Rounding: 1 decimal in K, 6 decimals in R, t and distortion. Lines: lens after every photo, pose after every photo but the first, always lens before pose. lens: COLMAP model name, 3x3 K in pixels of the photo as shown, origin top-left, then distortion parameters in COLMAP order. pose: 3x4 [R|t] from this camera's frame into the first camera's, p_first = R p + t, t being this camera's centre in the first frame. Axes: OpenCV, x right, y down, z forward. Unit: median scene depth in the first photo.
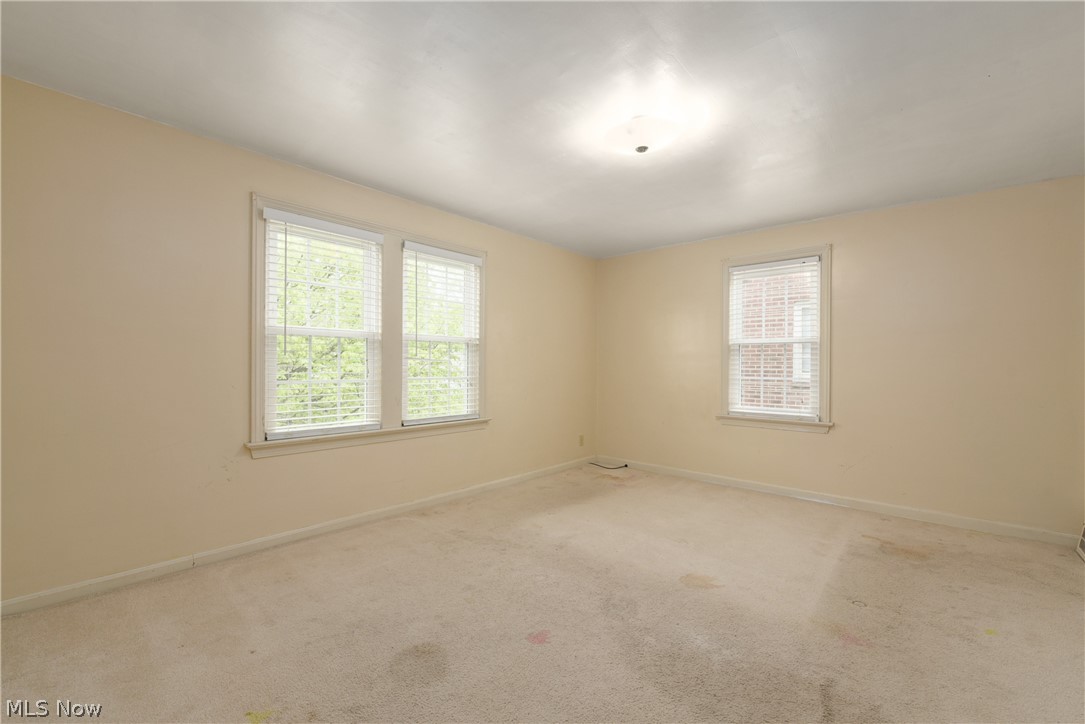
lens RADIAL K [[446.7, 0, 540.1], [0, 446.7, 367.6], [0, 0, 1]] dist [-0.010932, -0.000069]
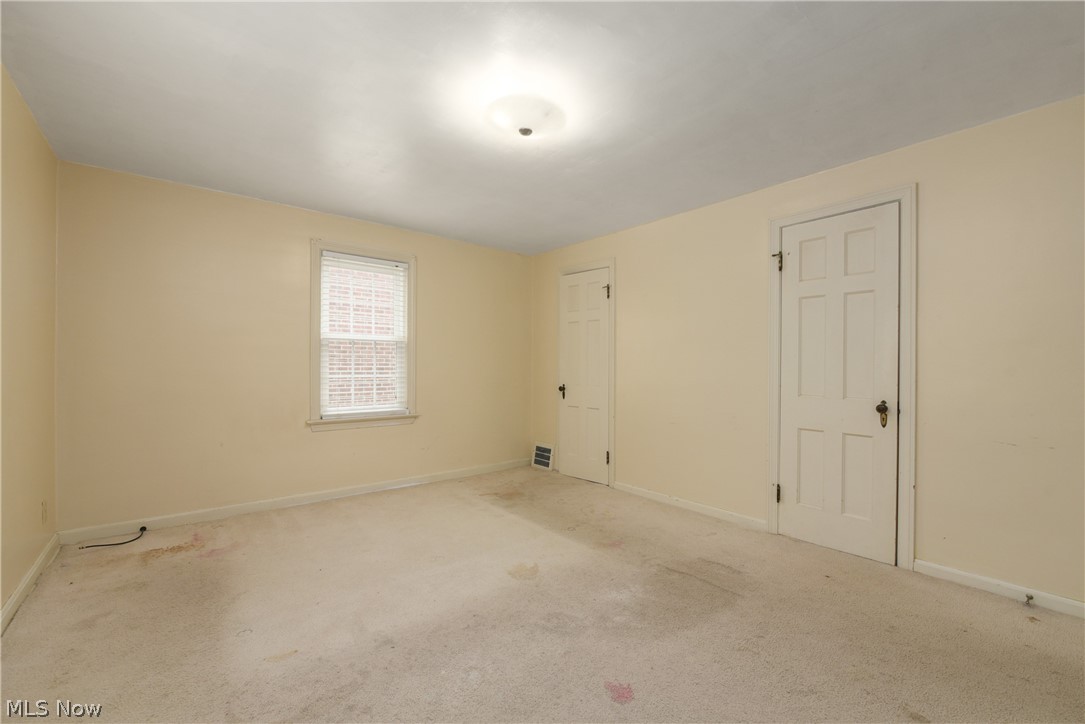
lens RADIAL K [[446.7, 0, 540.1], [0, 446.7, 367.6], [0, 0, 1]] dist [-0.010932, -0.000069]
pose [[0.151771, -0.013526, 0.988323, -0.502249], [0.000054, 0.999906, 0.013677, -0.009565], [-0.988416, -0.002022, 0.151757, 0.609100]]
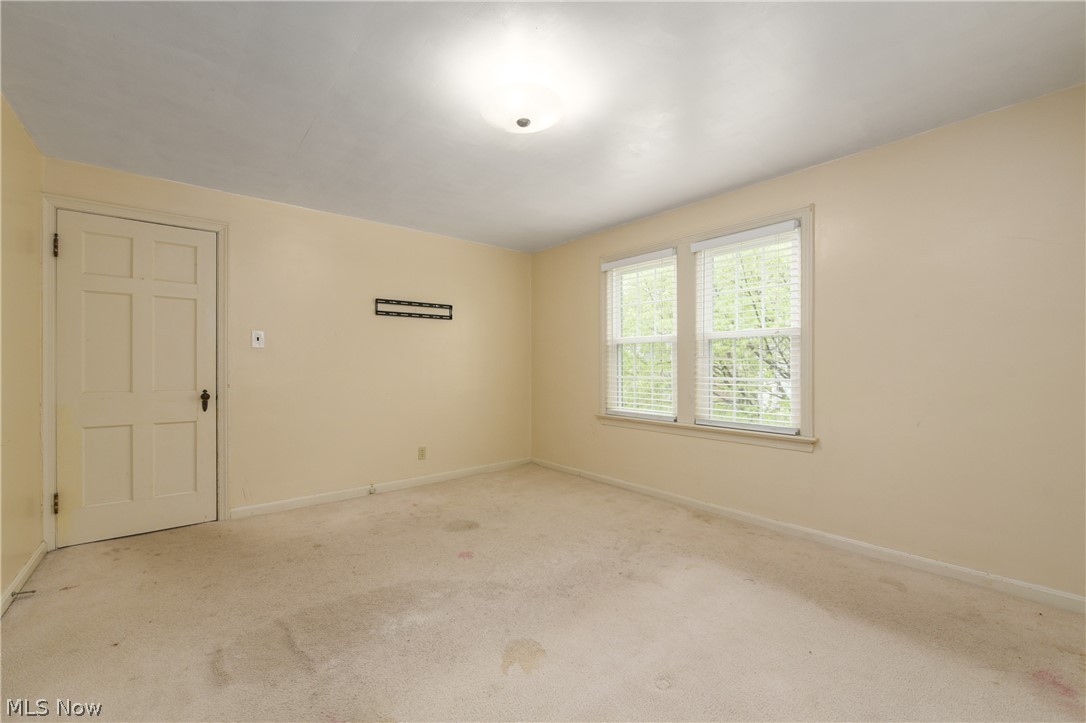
lens RADIAL K [[447.1, 0, 540.6], [0, 447.1, 367.1], [0, 0, 1]] dist [-0.010932, -0.000069]
pose [[-0.143151, -0.002089, -0.989699, 0.818815], [-0.005930, 0.999982, -0.001253, 0.004337], [0.989683, 0.005689, -0.143161, 0.855399]]
